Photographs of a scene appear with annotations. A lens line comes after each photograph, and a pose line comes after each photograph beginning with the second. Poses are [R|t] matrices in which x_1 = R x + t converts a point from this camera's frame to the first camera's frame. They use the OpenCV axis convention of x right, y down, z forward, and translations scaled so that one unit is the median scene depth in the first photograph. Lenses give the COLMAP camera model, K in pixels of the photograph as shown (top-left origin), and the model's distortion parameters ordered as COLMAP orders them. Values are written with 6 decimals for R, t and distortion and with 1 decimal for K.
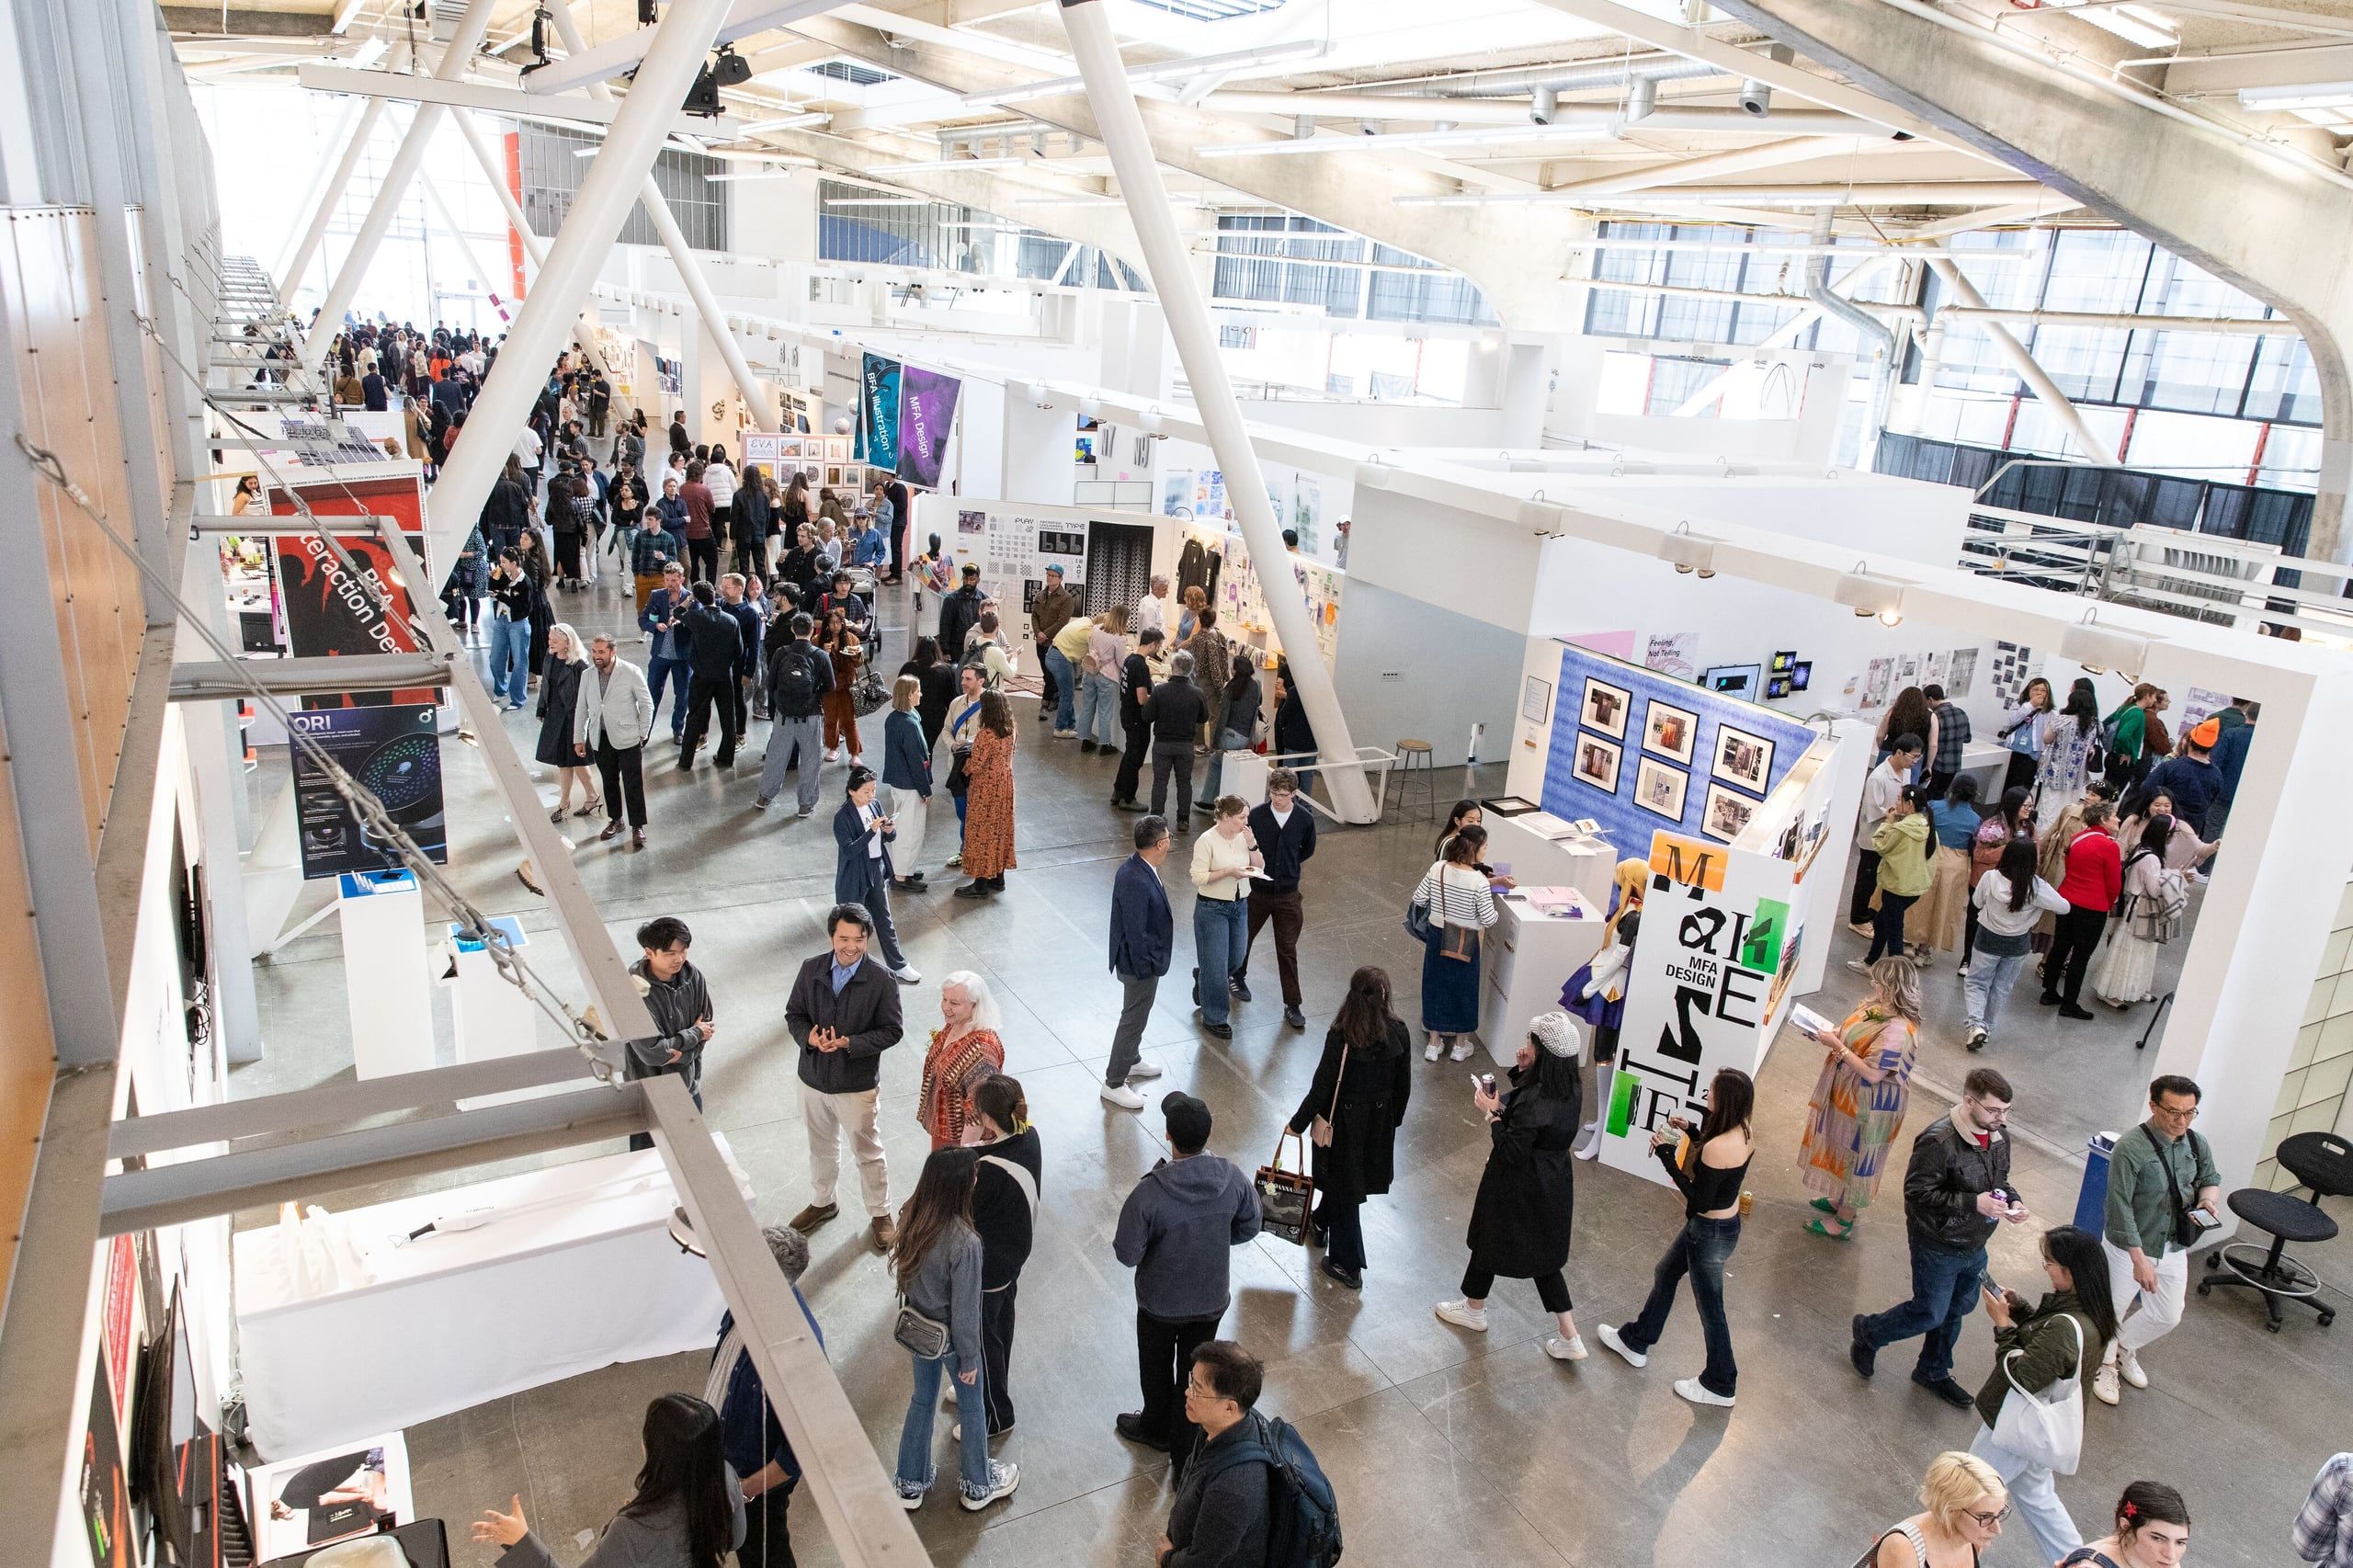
lens RADIAL K [[1580.8, 0, 1177.5], [0, 1580.8, 781.7], [0, 0, 1]] dist [-0.001204, -0.000545]
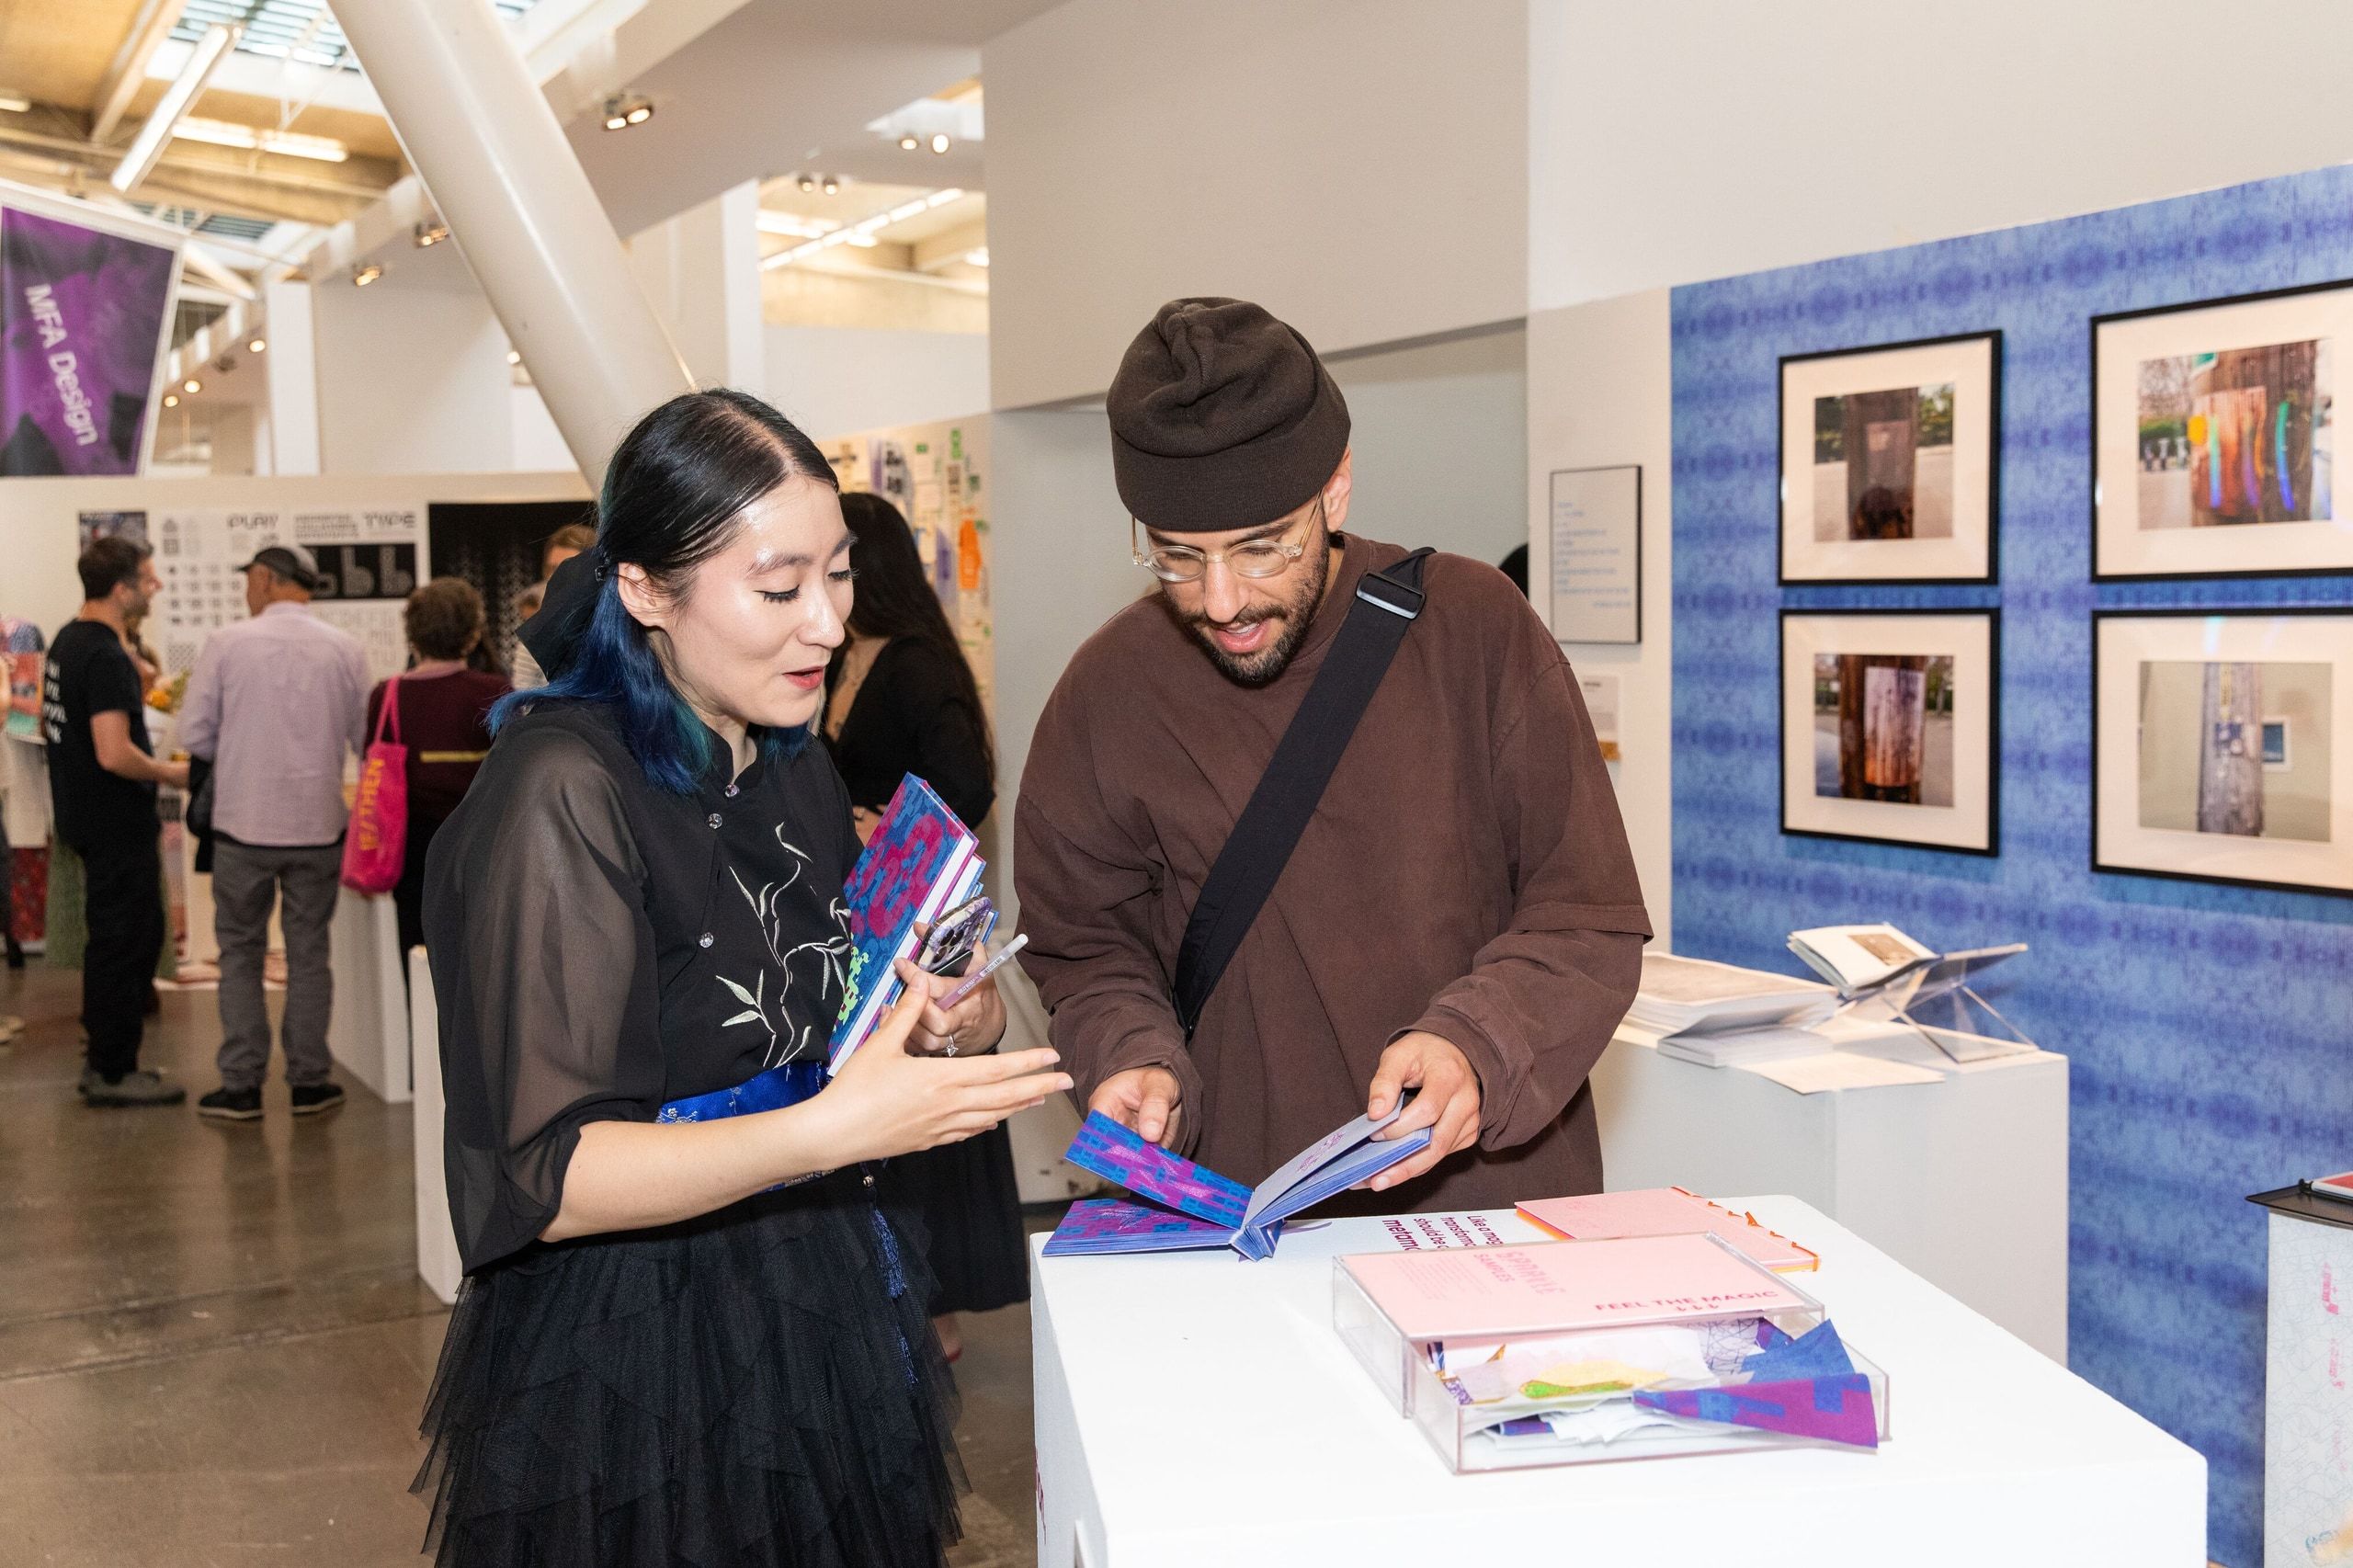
lens RADIAL K [[2481.8, 0, 1177.7], [0, 2481.8, 788.5], [0, 0, 1]] dist [0.014443, 0.000000]
pose [[0.995587, -0.092670, -0.014762, 0.172000], [0.087075, 0.970970, -0.222789, 0.060841], [0.034979, 0.220520, 0.974755, 0.661843]]
